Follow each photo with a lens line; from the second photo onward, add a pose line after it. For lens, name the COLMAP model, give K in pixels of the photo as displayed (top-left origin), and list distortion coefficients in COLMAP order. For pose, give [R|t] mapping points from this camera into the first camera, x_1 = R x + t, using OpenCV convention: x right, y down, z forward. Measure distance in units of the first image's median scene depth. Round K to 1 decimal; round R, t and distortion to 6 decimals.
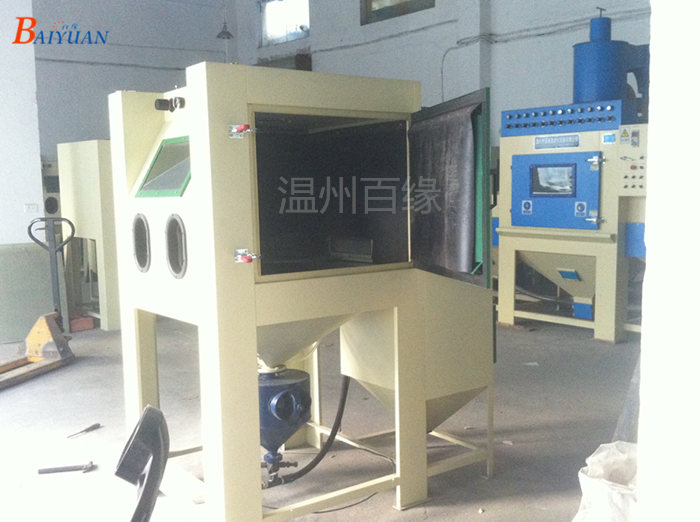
lens RADIAL K [[817.6, 0, 349.7], [0, 817.6, 261.8], [0, 0, 1]] dist [0.024657, 0.000000]
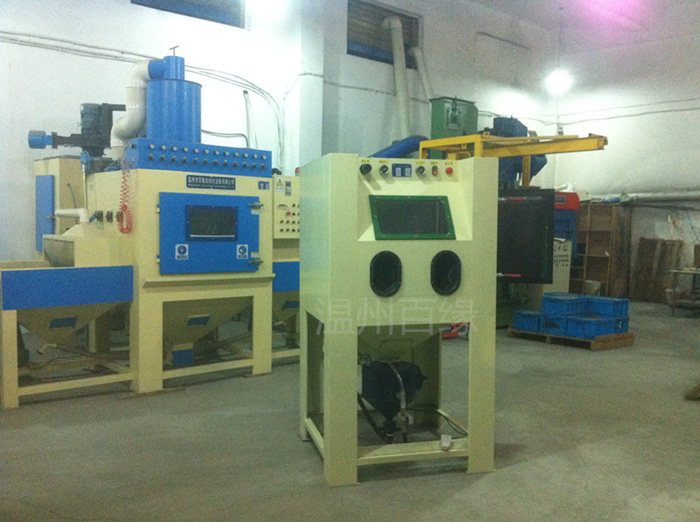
lens RADIAL K [[708.9, 0, 349.6], [0, 708.9, 256.7], [0, 0, 1]] dist [-0.002642, 0.000000]
pose [[-0.082685, -0.042473, 0.995670, -0.605704], [0.071948, 0.996230, 0.048472, -0.091522], [-0.993975, 0.075644, -0.079318, 0.940059]]
